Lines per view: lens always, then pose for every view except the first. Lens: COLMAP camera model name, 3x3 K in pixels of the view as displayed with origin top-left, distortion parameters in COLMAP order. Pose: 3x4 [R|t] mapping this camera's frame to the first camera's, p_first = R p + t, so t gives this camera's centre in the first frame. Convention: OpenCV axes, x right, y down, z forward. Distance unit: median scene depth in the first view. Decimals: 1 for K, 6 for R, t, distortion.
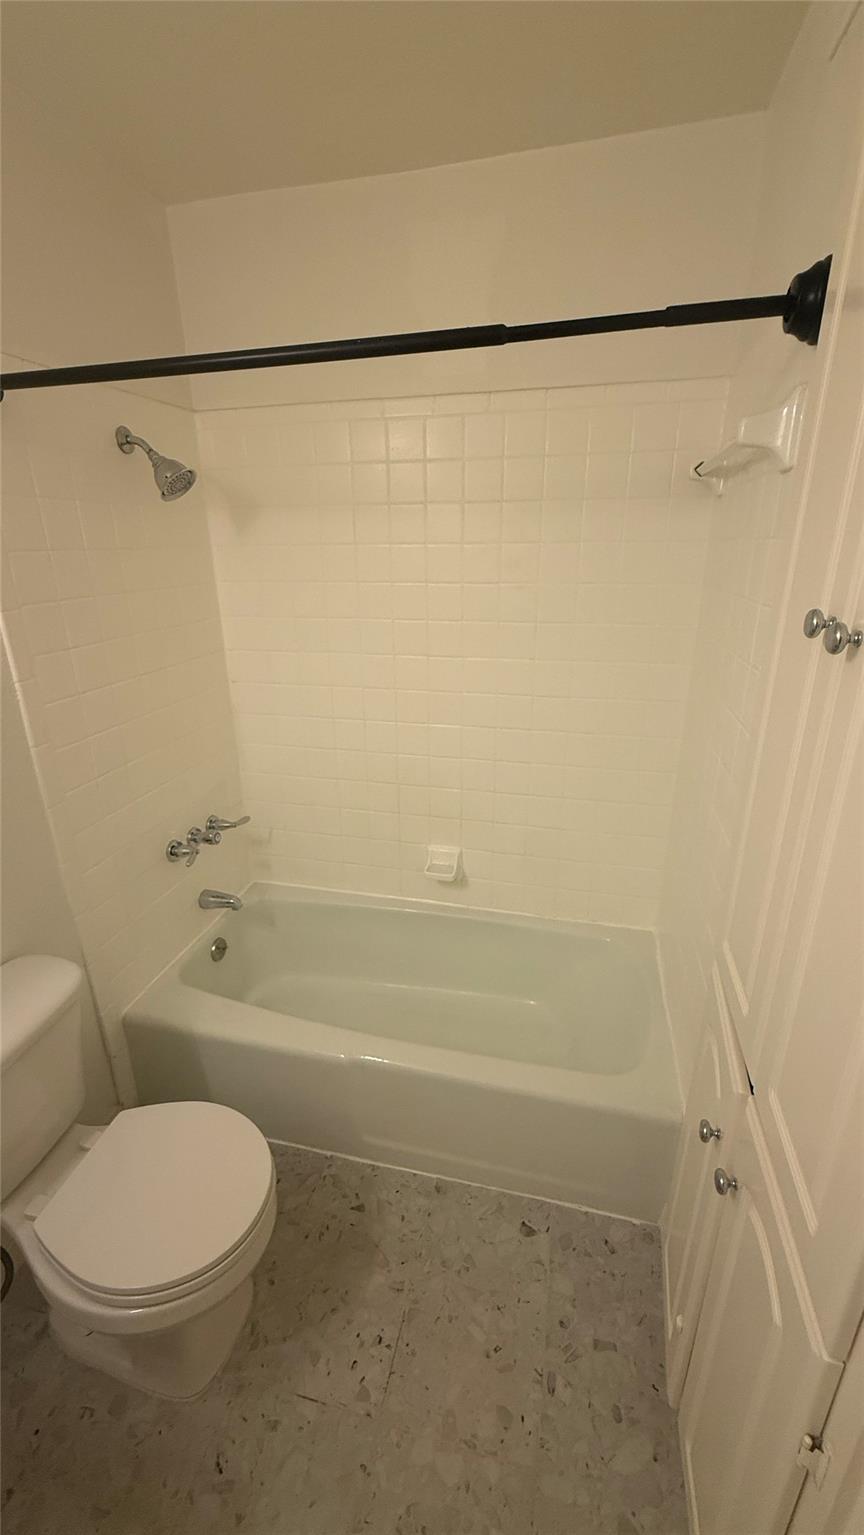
lens RADIAL K [[615.0, 0, 432.0], [0, 615.0, 767.5], [0, 0, 1]] dist [0.001603, 0.000056]
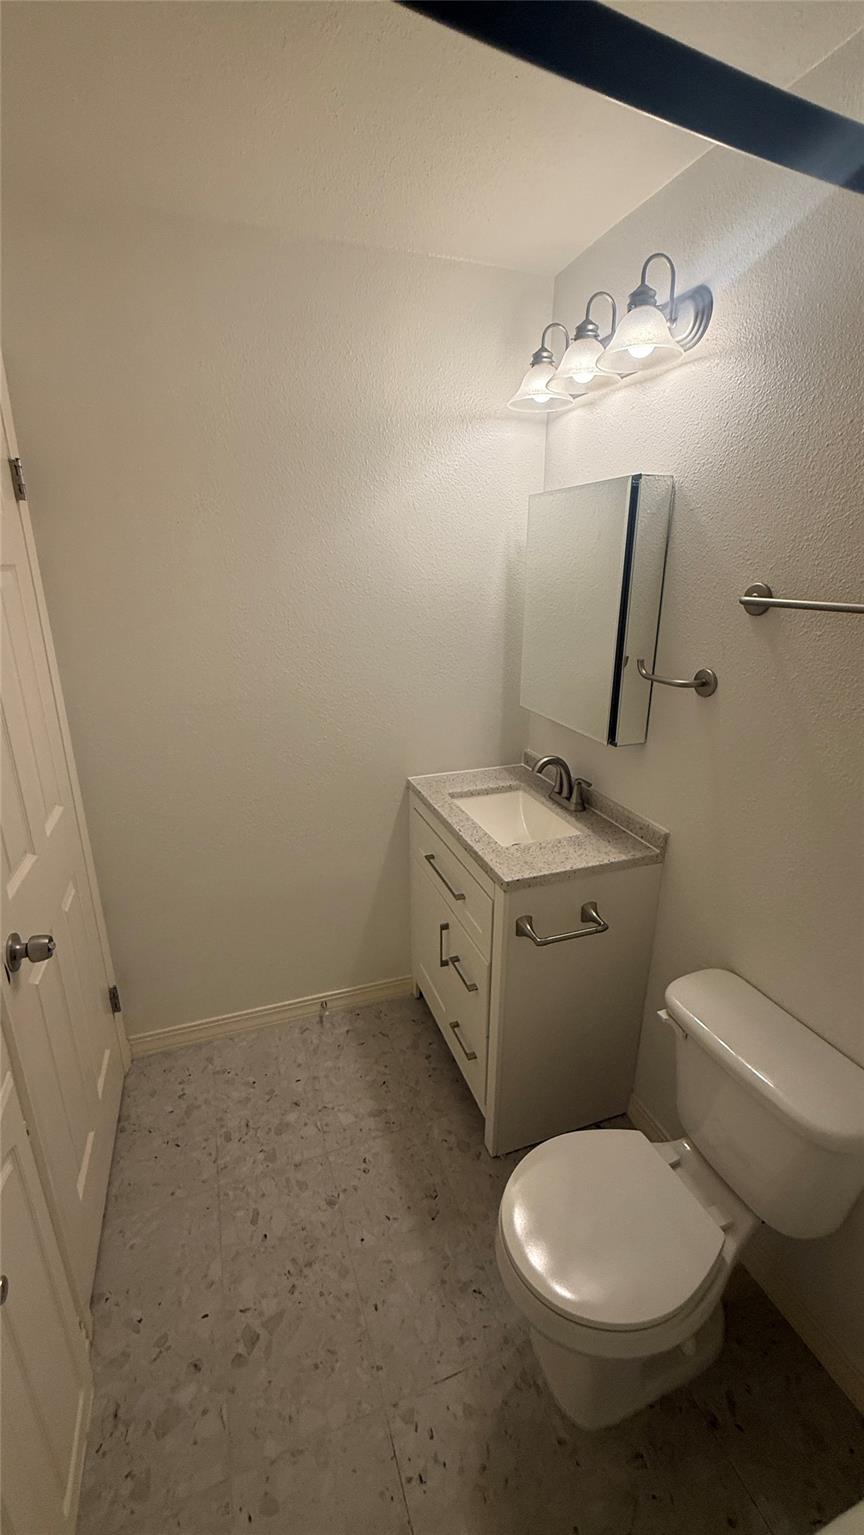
lens RADIAL K [[615.0, 0, 432.0], [0, 615.0, 767.5], [0, 0, 1]] dist [0.001603, 0.000056]
pose [[-0.834427, 0.181250, -0.520461, 0.190634], [-0.181055, 0.801803, 0.569502, -0.427532], [0.520529, 0.569439, -0.636229, 1.054998]]
